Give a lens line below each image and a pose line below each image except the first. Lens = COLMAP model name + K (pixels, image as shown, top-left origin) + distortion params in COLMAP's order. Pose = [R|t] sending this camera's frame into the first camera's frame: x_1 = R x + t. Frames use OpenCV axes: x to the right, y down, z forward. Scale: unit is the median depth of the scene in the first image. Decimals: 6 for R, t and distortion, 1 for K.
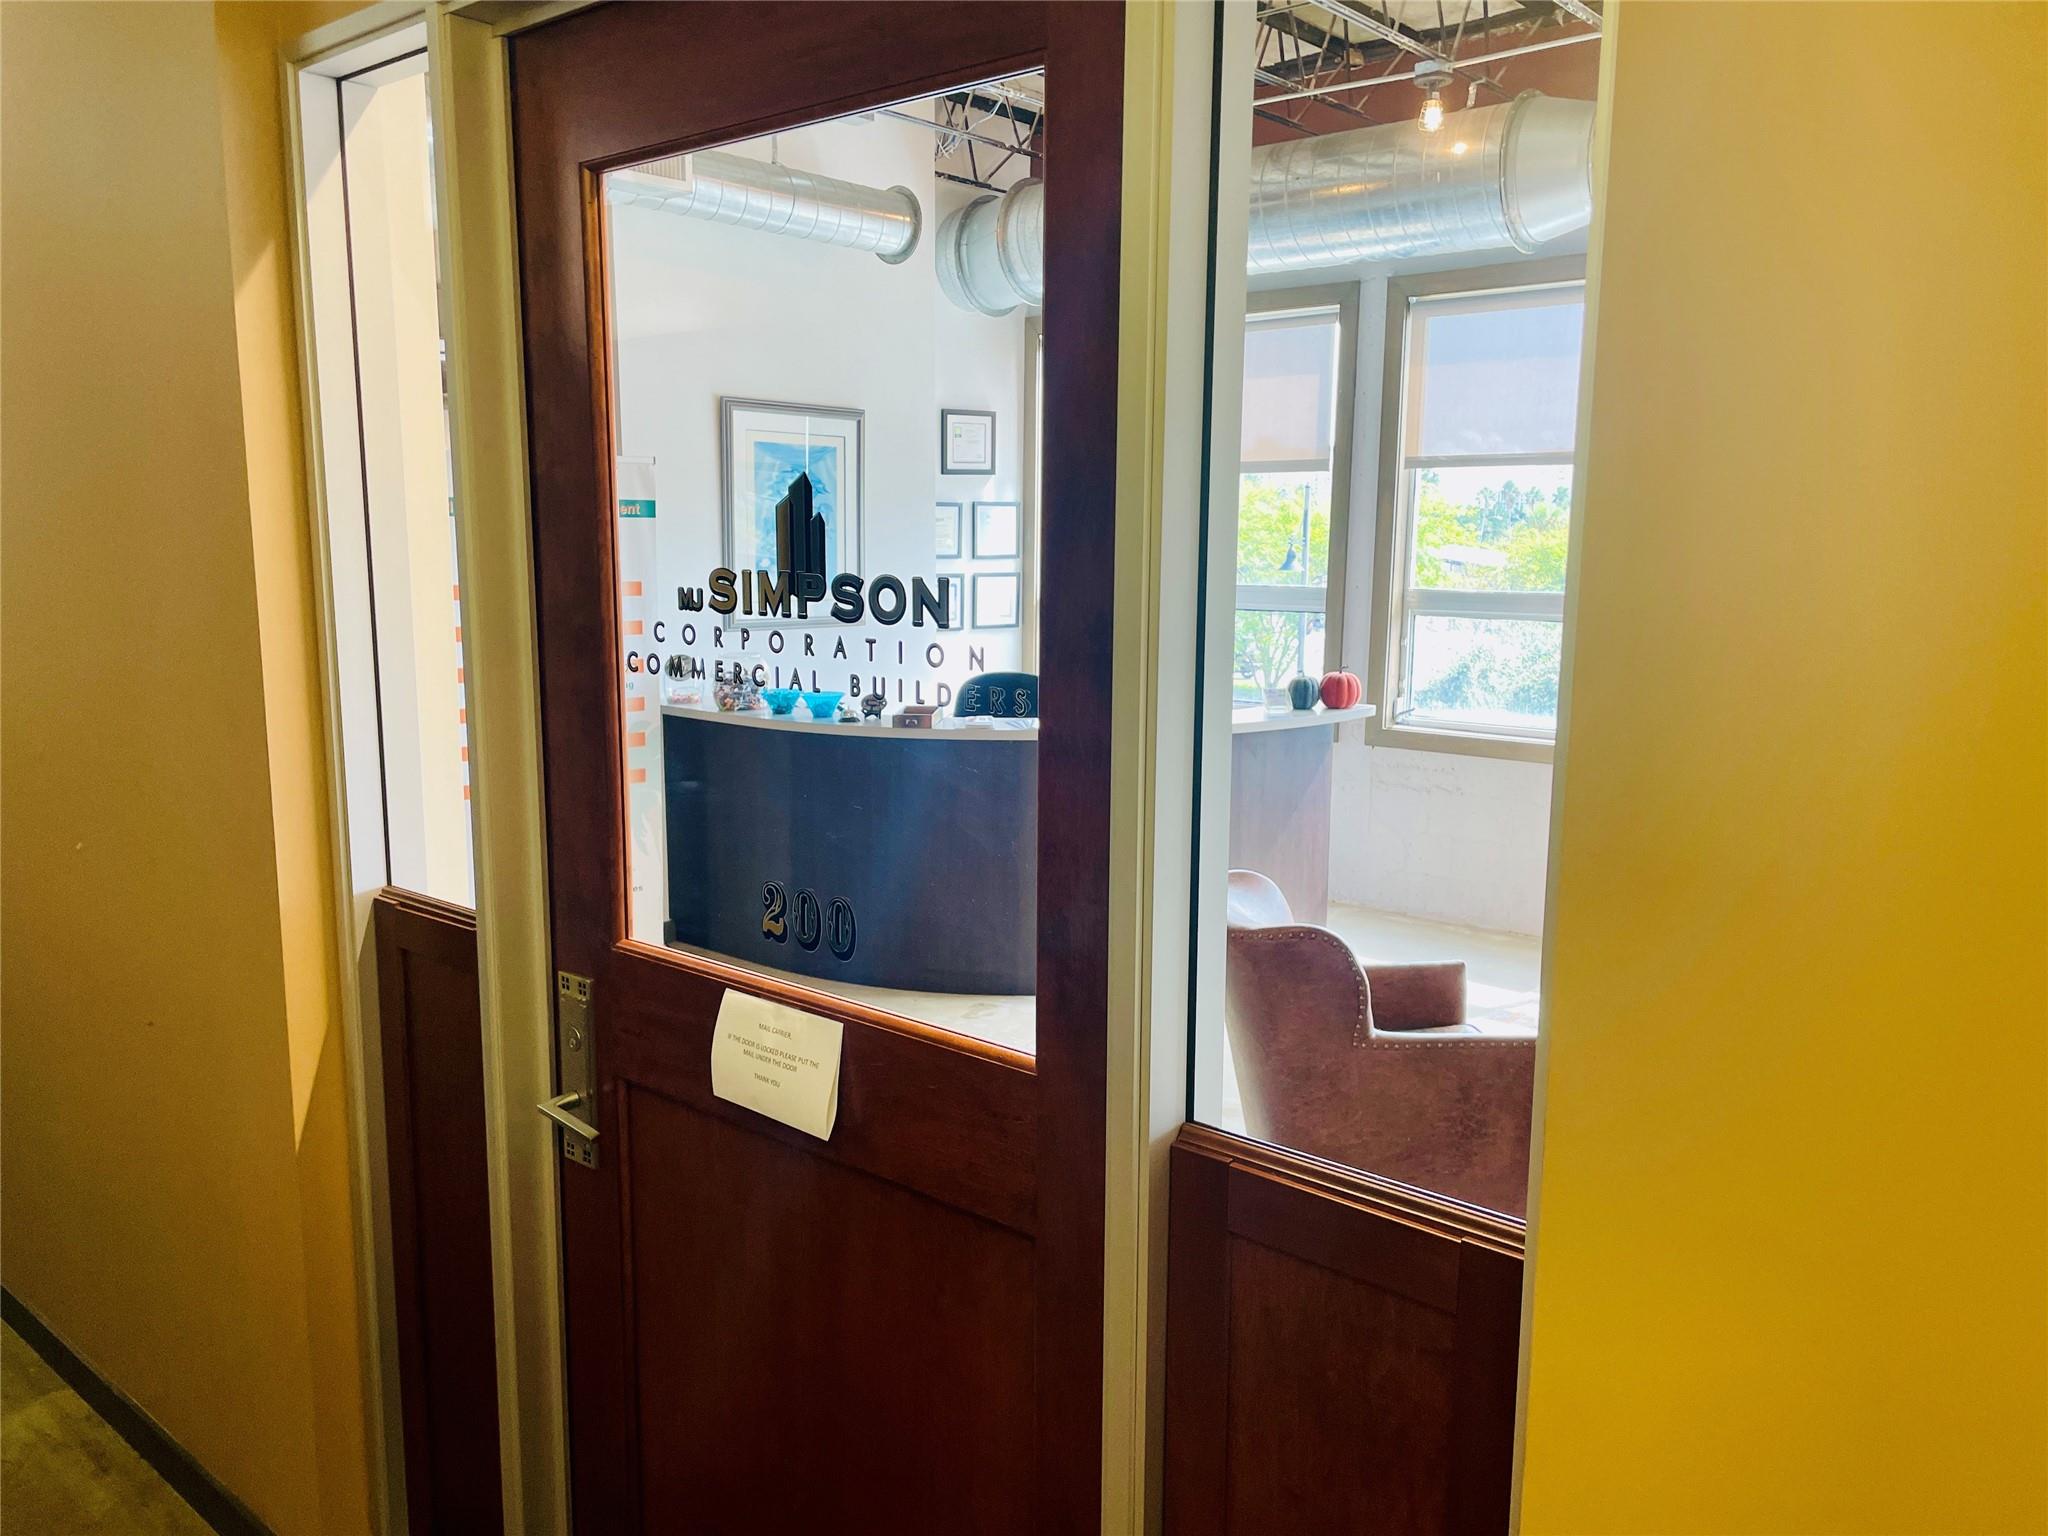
lens RADIAL K [[1559.7, 0, 1024.0], [0, 1559.7, 768.0], [0, 0, 1]] dist [0.049341, -0.056365]
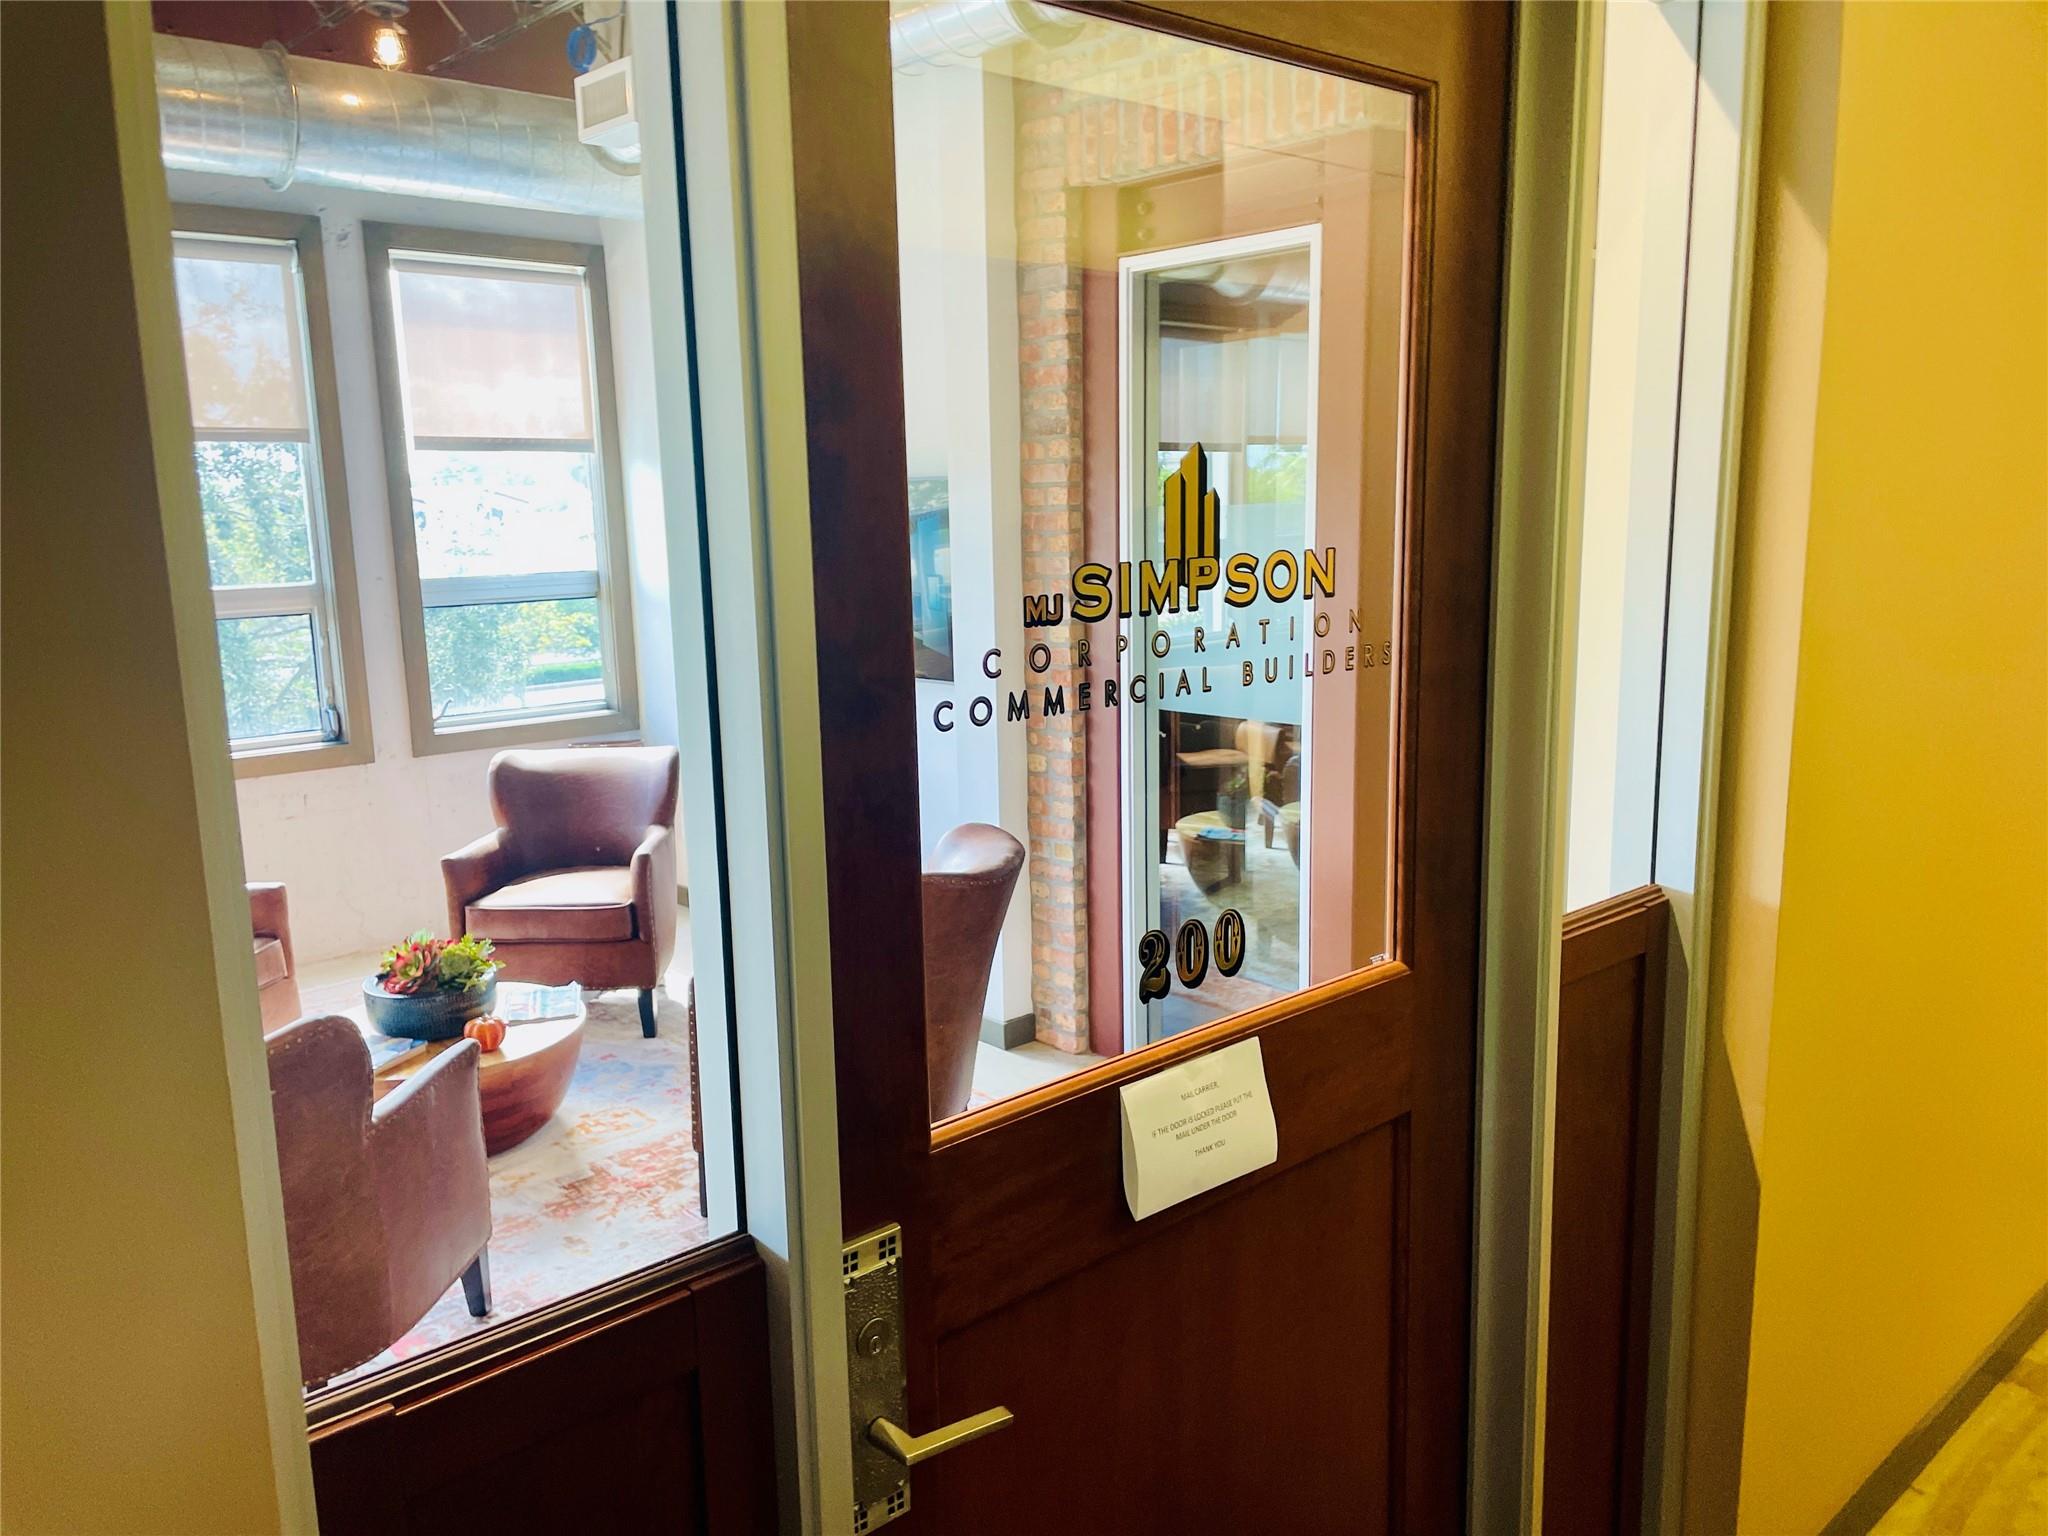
lens RADIAL K [[1559.7, 0, 1024.0], [0, 1559.7, 768.0], [0, 0, 1]] dist [0.049341, -0.056365]
pose [[0.132521, -0.181735, 0.974377, -0.987047], [0.177350, 0.971531, 0.157084, -0.159031], [-0.975185, 0.151989, 0.160979, 0.934089]]
